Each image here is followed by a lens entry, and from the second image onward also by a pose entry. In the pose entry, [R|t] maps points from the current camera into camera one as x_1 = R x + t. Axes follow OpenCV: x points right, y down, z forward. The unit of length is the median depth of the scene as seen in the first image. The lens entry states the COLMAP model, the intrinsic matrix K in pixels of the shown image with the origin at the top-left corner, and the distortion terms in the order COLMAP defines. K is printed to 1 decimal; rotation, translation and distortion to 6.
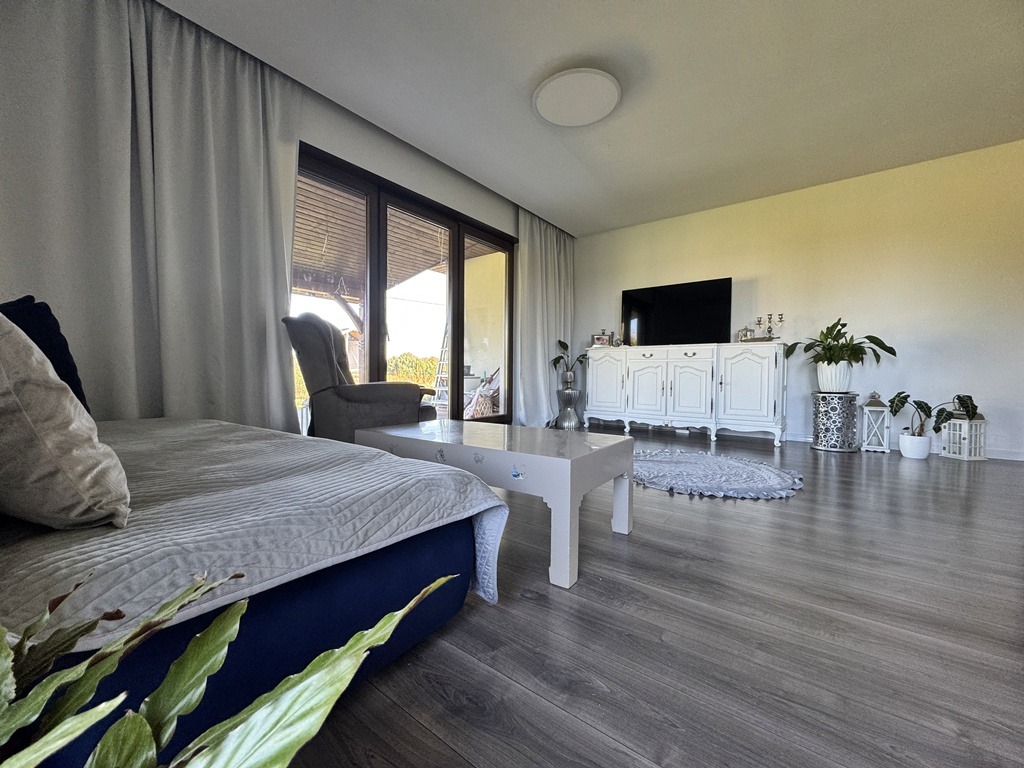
lens RADIAL K [[409.8, 0, 512.0], [0, 409.8, 384.0], [0, 0, 1]] dist [0.000517, -0.000042]
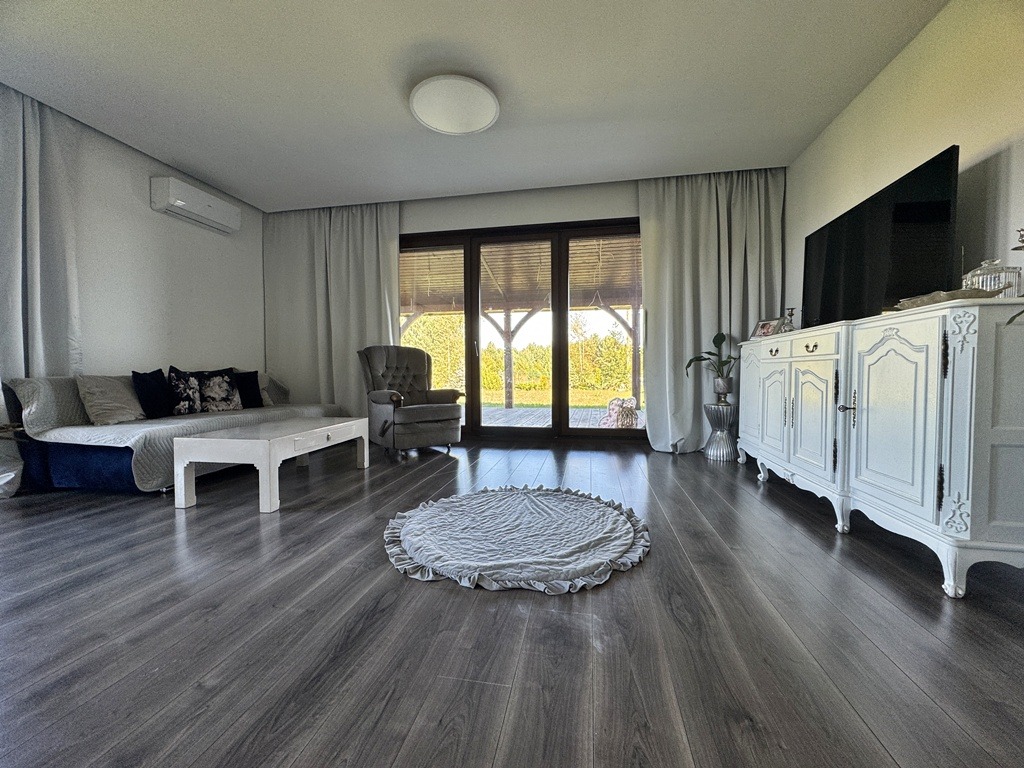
lens RADIAL K [[402.6, 0, 512.0], [0, 402.6, 384.0], [0, 0, 1]] dist [-0.000193, -0.000492]
pose [[0.466809, 0.015988, -0.884213, 0.668115], [-0.005578, 0.999870, 0.015134, -0.031635], [0.884340, -0.002132, 0.466838, 0.427096]]
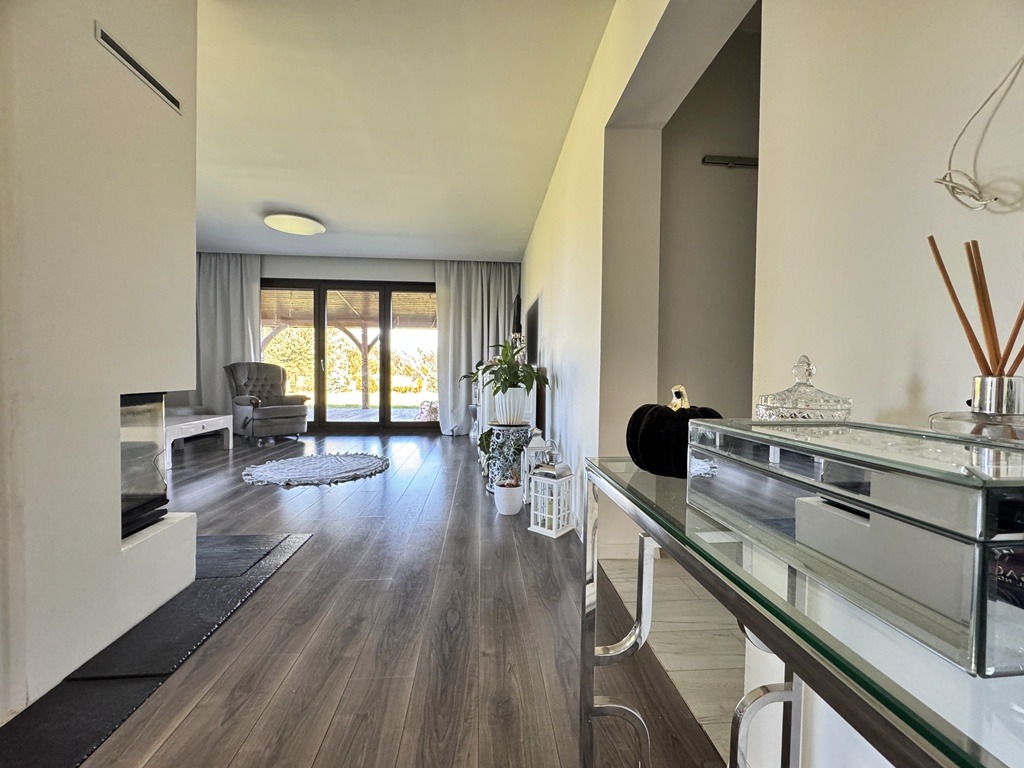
lens RADIAL K [[402.6, 0, 512.0], [0, 402.6, 384.0], [0, 0, 1]] dist [-0.000193, -0.000492]
pose [[0.684240, 0.018468, -0.729023, 1.184958], [-0.018022, 0.999802, 0.008412, -0.062400], [0.729034, 0.007382, 0.684438, 0.346236]]
